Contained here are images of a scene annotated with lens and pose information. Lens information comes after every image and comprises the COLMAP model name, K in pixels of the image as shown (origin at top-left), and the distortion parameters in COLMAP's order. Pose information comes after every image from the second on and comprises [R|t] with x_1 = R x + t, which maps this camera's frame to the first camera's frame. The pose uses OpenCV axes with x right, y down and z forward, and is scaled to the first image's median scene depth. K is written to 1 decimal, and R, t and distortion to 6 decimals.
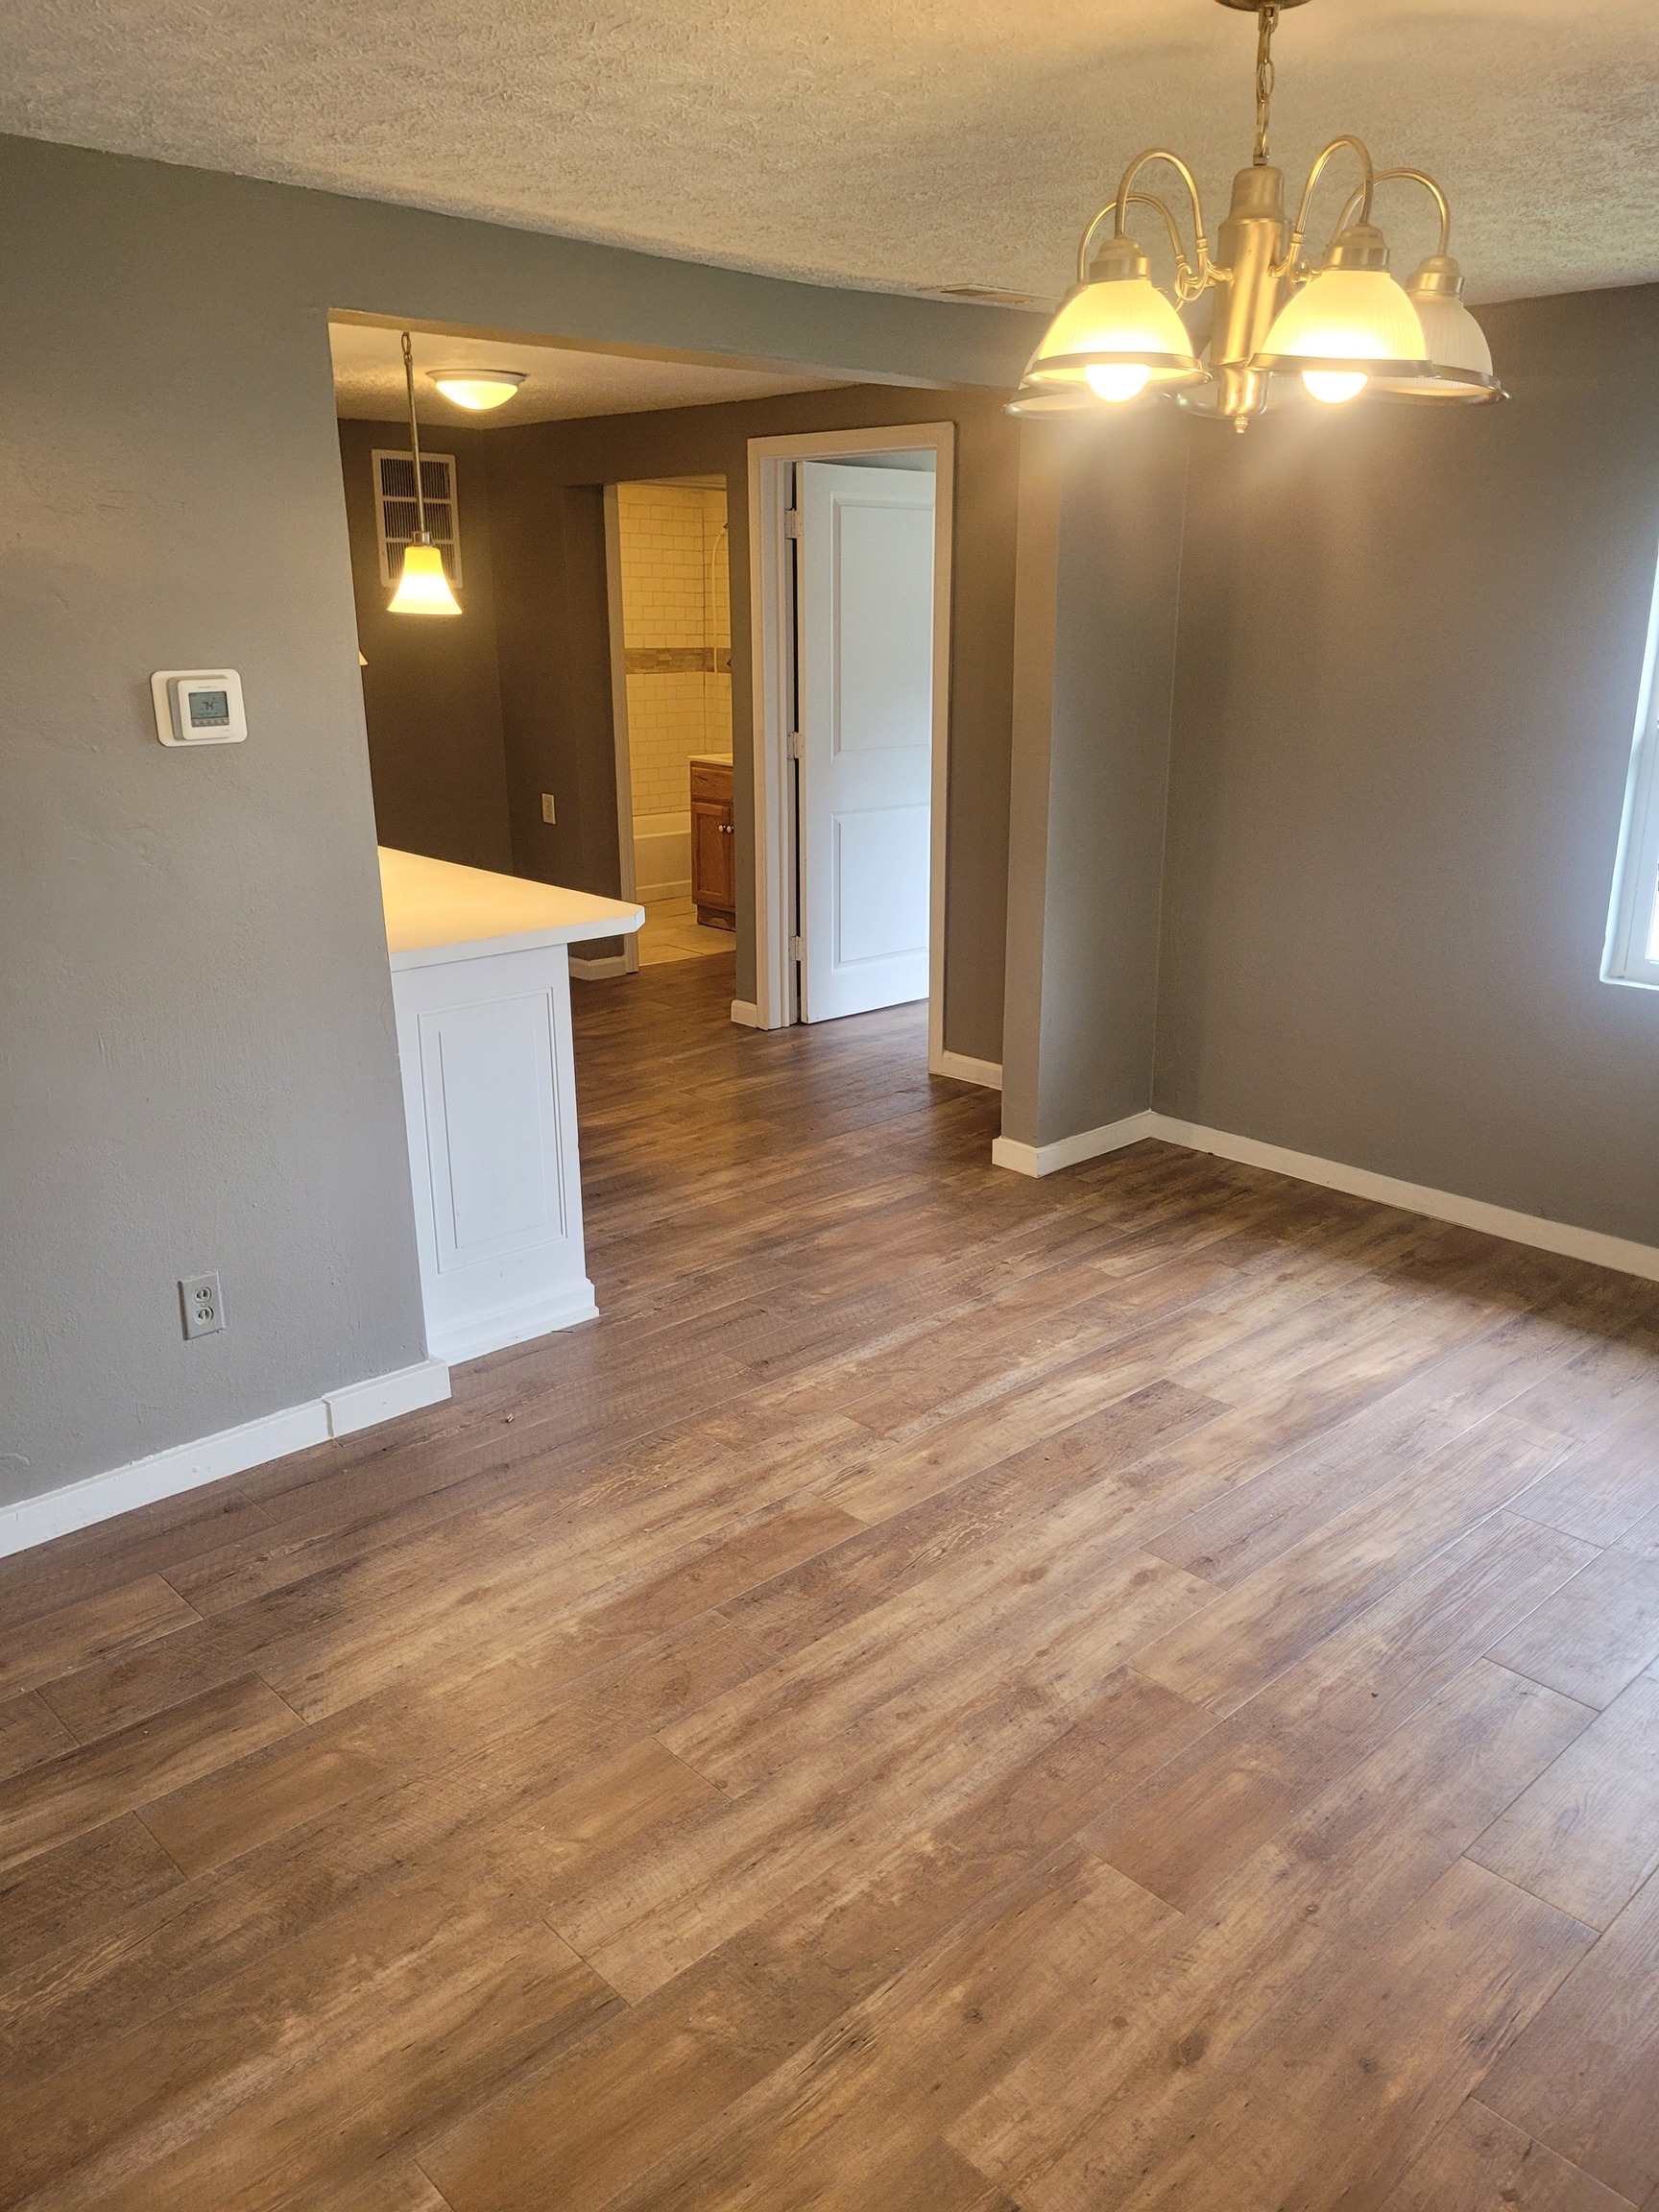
lens RADIAL K [[1667.8, 0, 868.1], [0, 1667.8, 1106.9], [0, 0, 1]] dist [0.059711, -0.052643]
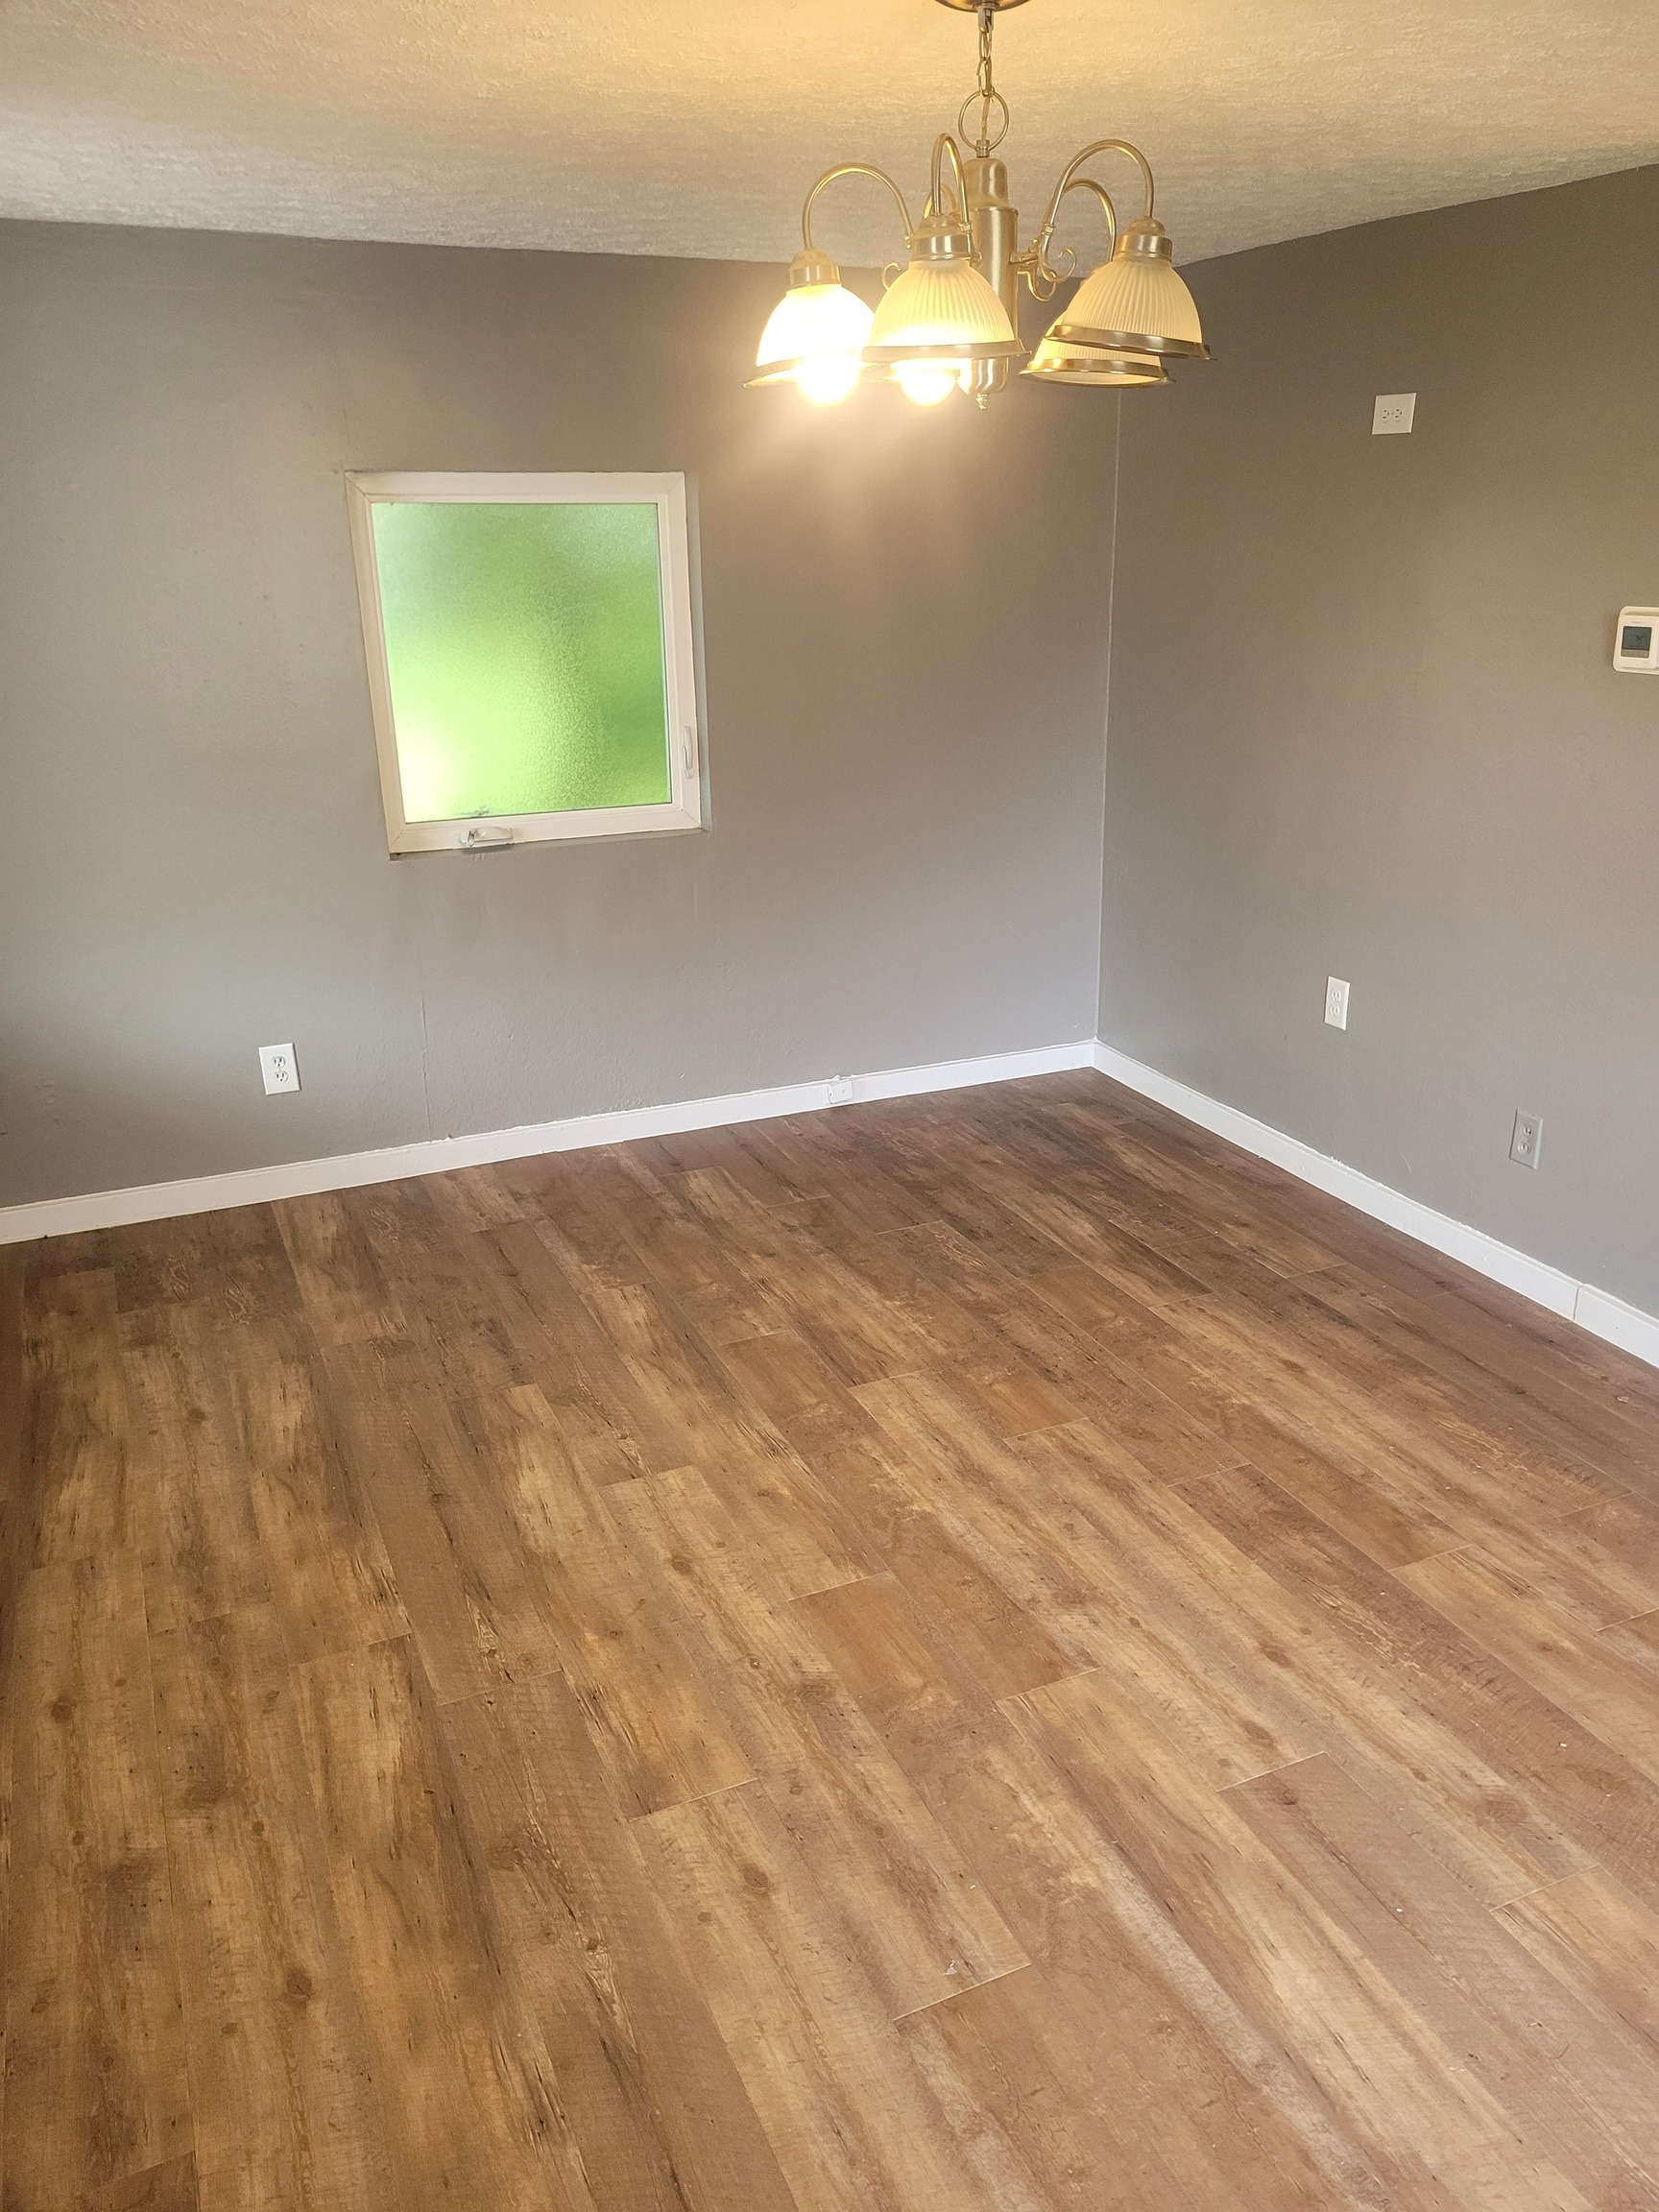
lens RADIAL K [[1667.8, 0, 868.1], [0, 1667.8, 1106.9], [0, 0, 1]] dist [0.059711, -0.052643]
pose [[-0.329493, 0.316796, -0.889424, 0.985261], [-0.270543, 0.870847, 0.410404, -0.322295], [0.904567, 0.375852, -0.201231, 0.977008]]
